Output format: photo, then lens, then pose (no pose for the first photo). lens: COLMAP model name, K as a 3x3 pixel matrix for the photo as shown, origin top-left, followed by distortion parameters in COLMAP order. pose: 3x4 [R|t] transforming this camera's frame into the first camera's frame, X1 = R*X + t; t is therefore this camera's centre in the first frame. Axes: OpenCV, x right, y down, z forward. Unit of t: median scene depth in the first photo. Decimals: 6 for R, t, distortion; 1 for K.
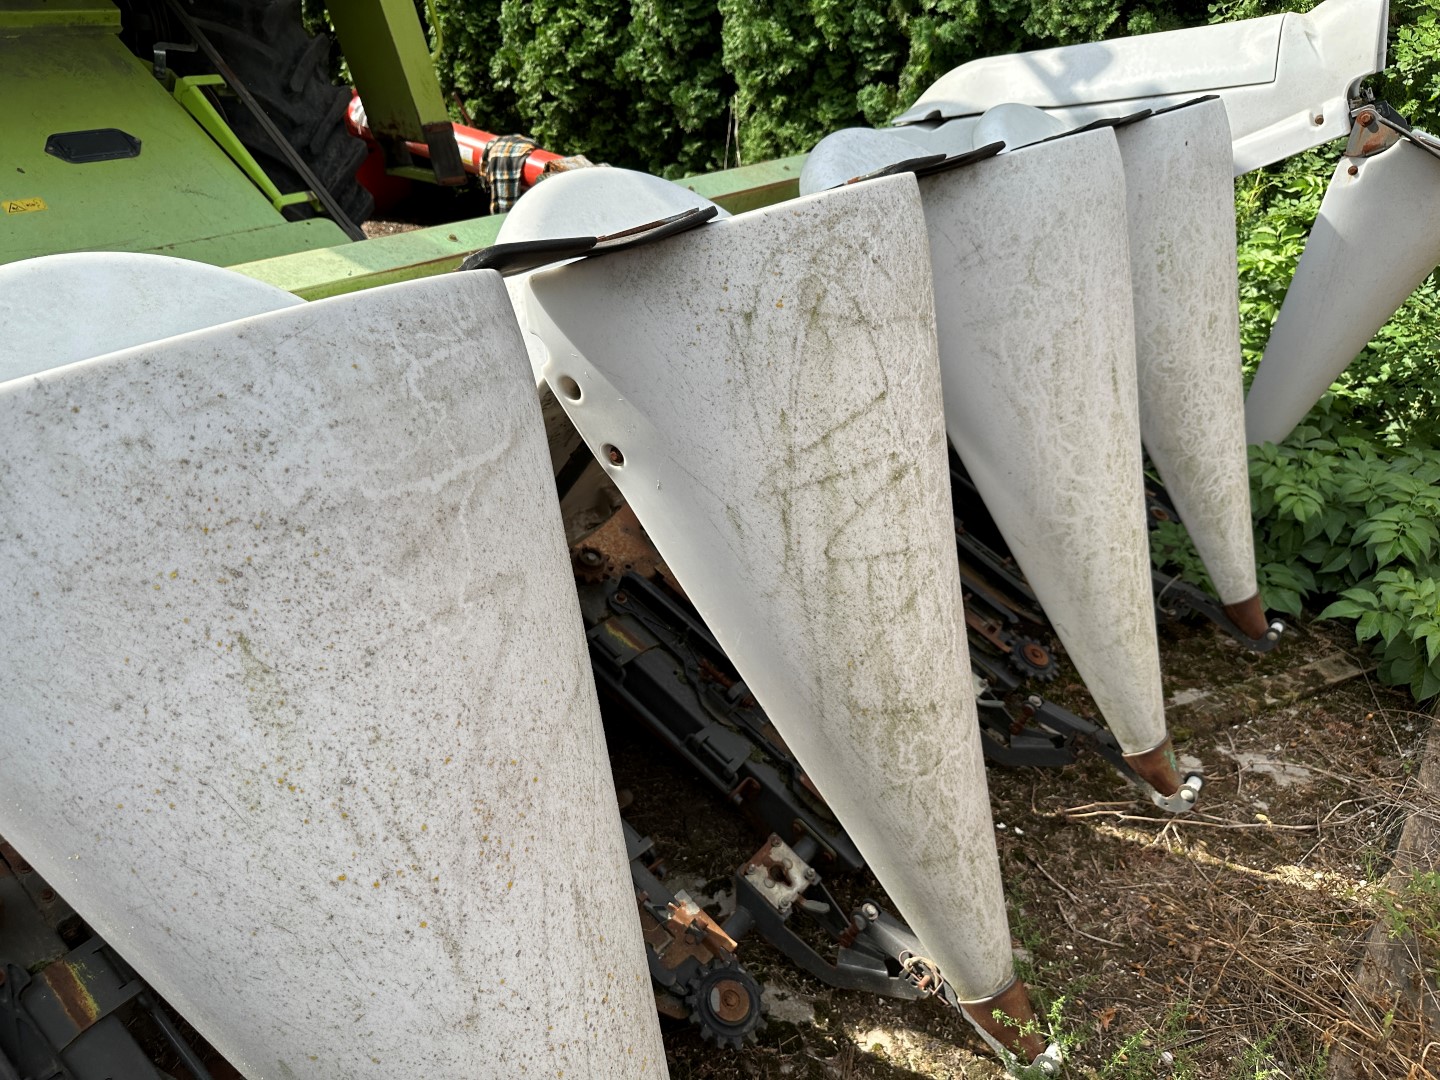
lens RADIAL K [[1024.1, 0, 719.5], [0, 1024.1, 530.6], [0, 0, 1]] dist [0.027055, -0.044832]
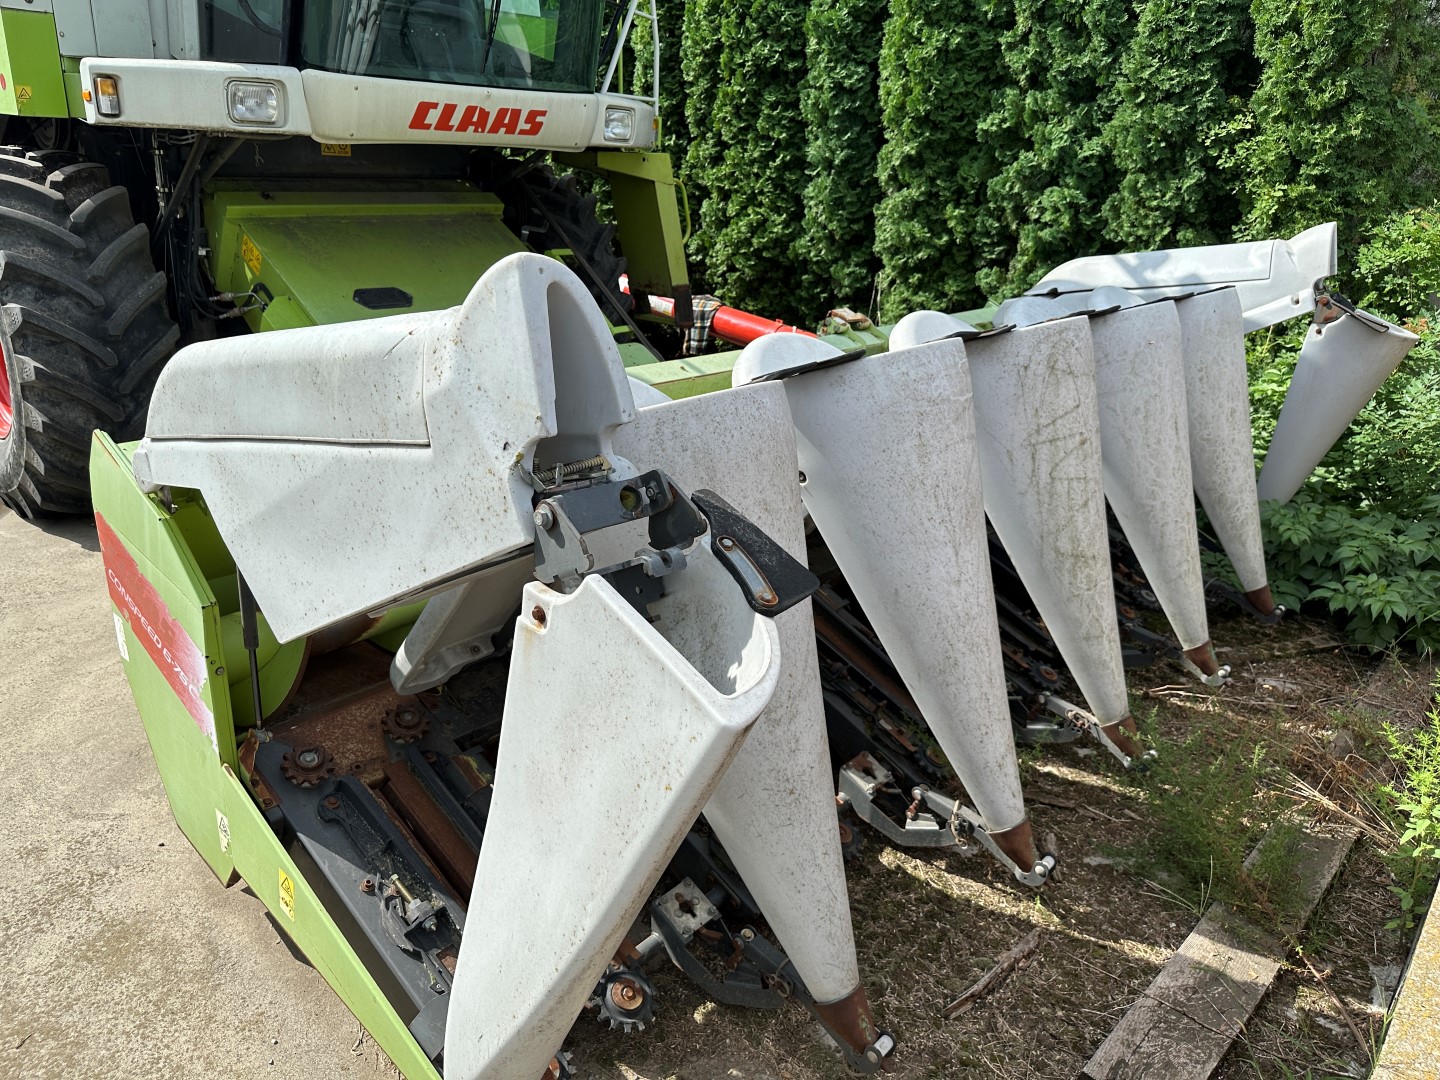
lens RADIAL K [[1024.1, 0, 716.2], [0, 1024.1, 531.4], [0, 0, 1]] dist [0.027055, -0.044832]
pose [[0.997915, 0.045125, -0.046143, -0.234061], [-0.051371, 0.988151, -0.144632, 0.229674], [0.039070, 0.146701, 0.988409, -0.560546]]
